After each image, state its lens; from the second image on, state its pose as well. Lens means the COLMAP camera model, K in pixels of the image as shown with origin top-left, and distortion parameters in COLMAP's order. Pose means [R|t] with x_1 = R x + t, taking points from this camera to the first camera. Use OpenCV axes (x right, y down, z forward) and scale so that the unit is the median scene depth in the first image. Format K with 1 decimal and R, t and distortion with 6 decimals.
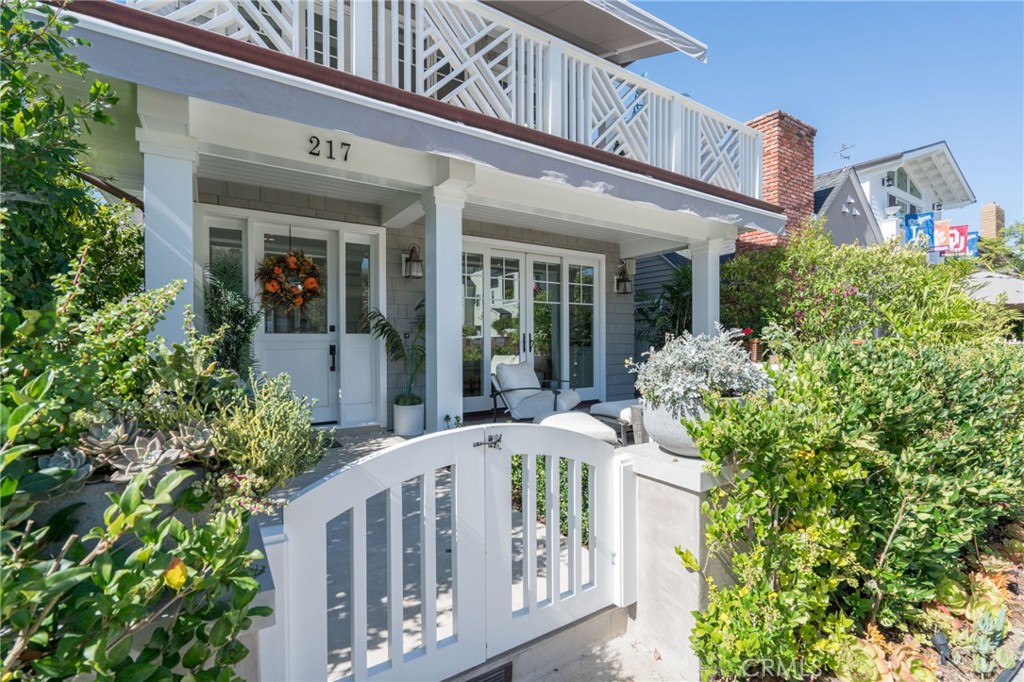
lens RADIAL K [[463.0, 0, 509.4], [0, 463.0, 343.1], [0, 0, 1]] dist [-0.005776, 0.000475]
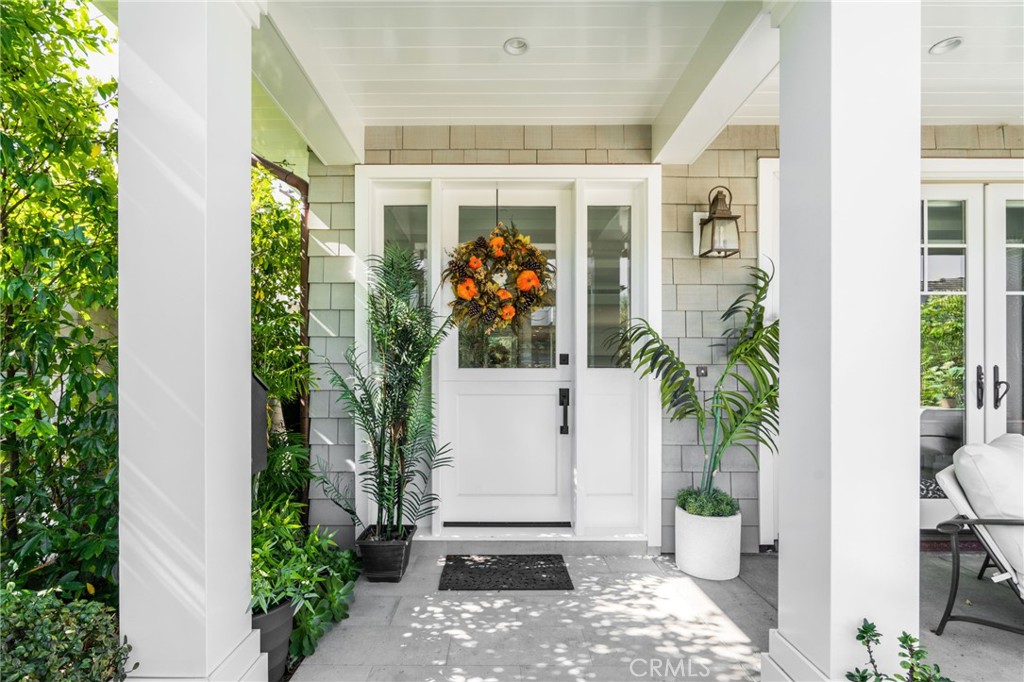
lens RADIAL K [[463.0, 0, 490.8], [0, 463.0, 379.1], [0, 0, 1]] dist [-0.005776, 0.000475]
pose [[0.833969, 0.003306, -0.551802, -0.142239], [-0.007588, 0.999956, -0.005477, -0.003311], [0.551760, 0.008754, 0.833957, 0.471500]]
